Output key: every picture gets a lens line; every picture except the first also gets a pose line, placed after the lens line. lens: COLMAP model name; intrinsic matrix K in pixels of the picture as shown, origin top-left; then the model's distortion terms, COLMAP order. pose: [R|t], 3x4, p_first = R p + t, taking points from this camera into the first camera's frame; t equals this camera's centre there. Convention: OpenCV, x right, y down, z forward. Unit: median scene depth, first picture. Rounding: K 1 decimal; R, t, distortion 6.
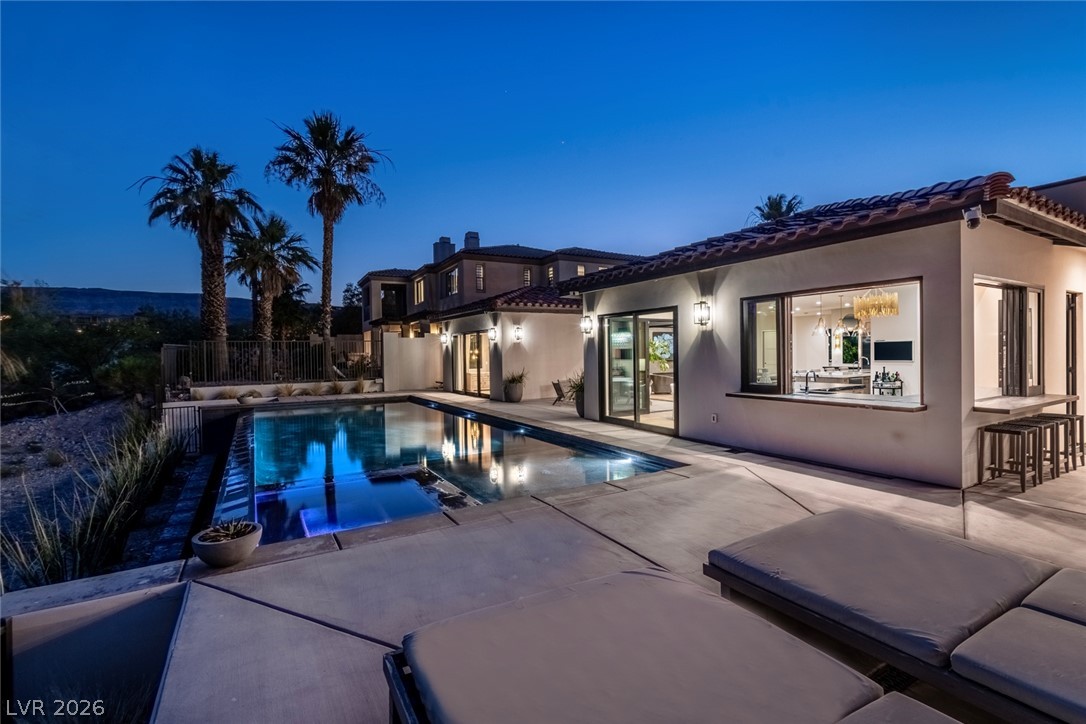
lens RADIAL K [[494.2, 0, 528.2], [0, 494.2, 368.6], [0, 0, 1]] dist [0.003243, -0.000405]
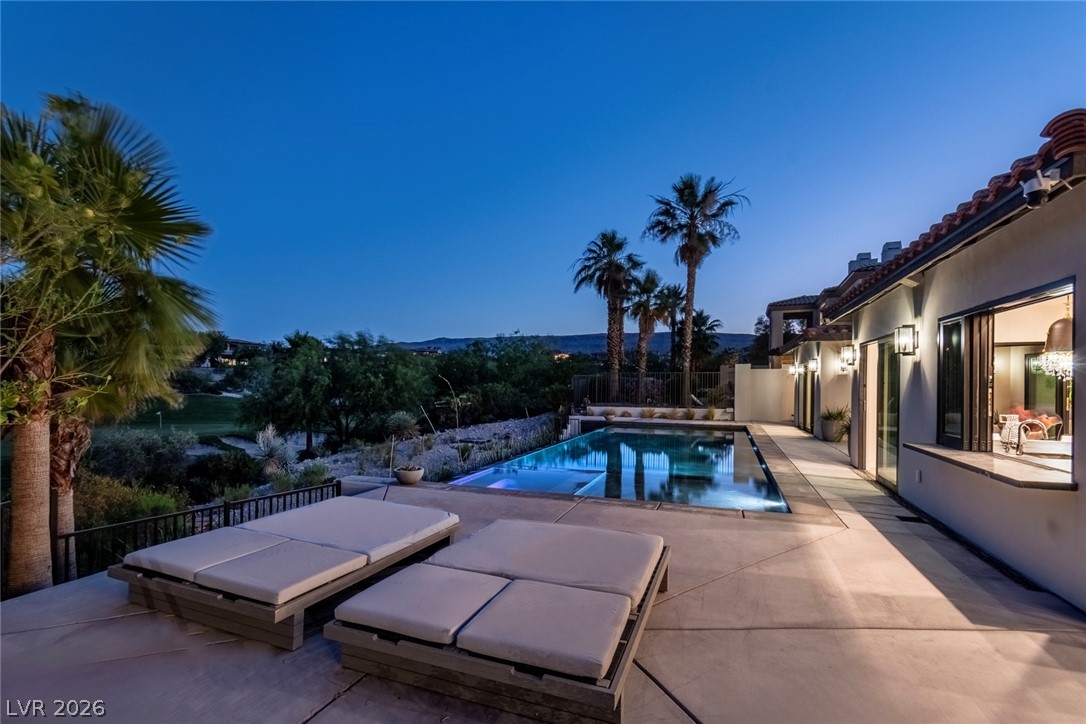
lens RADIAL K [[494.2, 0, 543.5], [0, 494.2, 388.7], [0, 0, 1]] dist [0.003243, -0.000405]
pose [[0.626637, 0.025239, -0.778902, 0.287725], [-0.039822, 0.999207, 0.000341, -0.005649], [0.778293, 0.030804, 0.627145, 0.029604]]
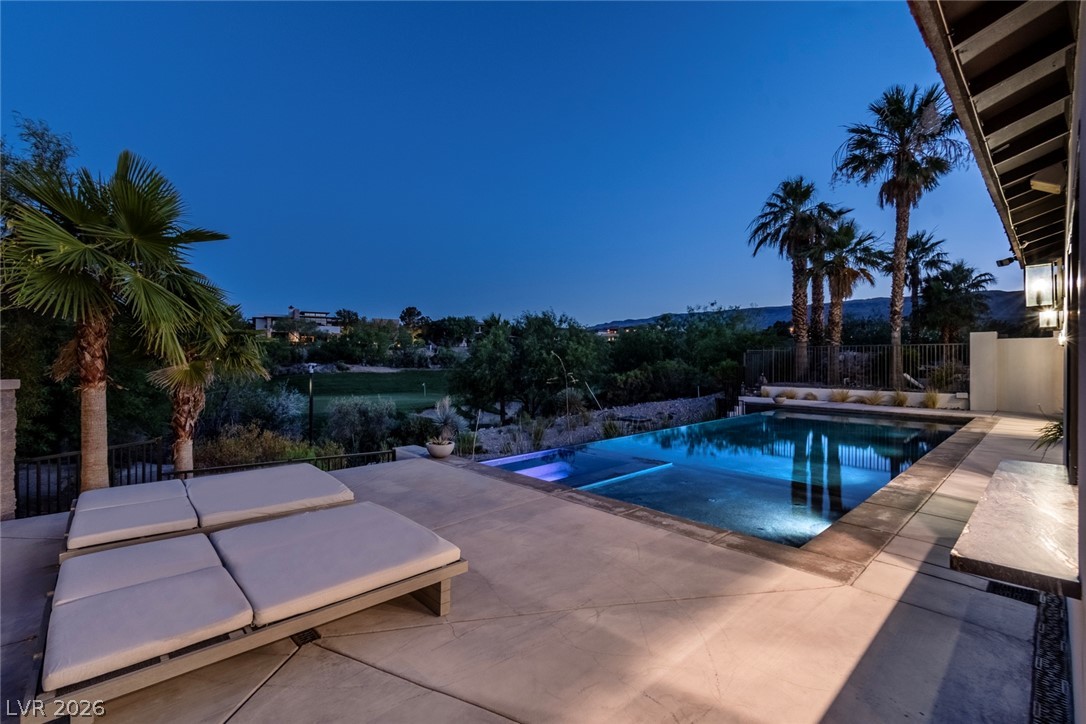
lens RADIAL K [[494.2, 0, 544.5], [0, 494.2, 360.8], [0, 0, 1]] dist [0.003243, -0.000405]
pose [[0.210634, 0.017724, -0.977404, 0.335031], [-0.037990, 0.999229, 0.009933, -0.013106], [0.976826, 0.035039, 0.211145, 0.212500]]
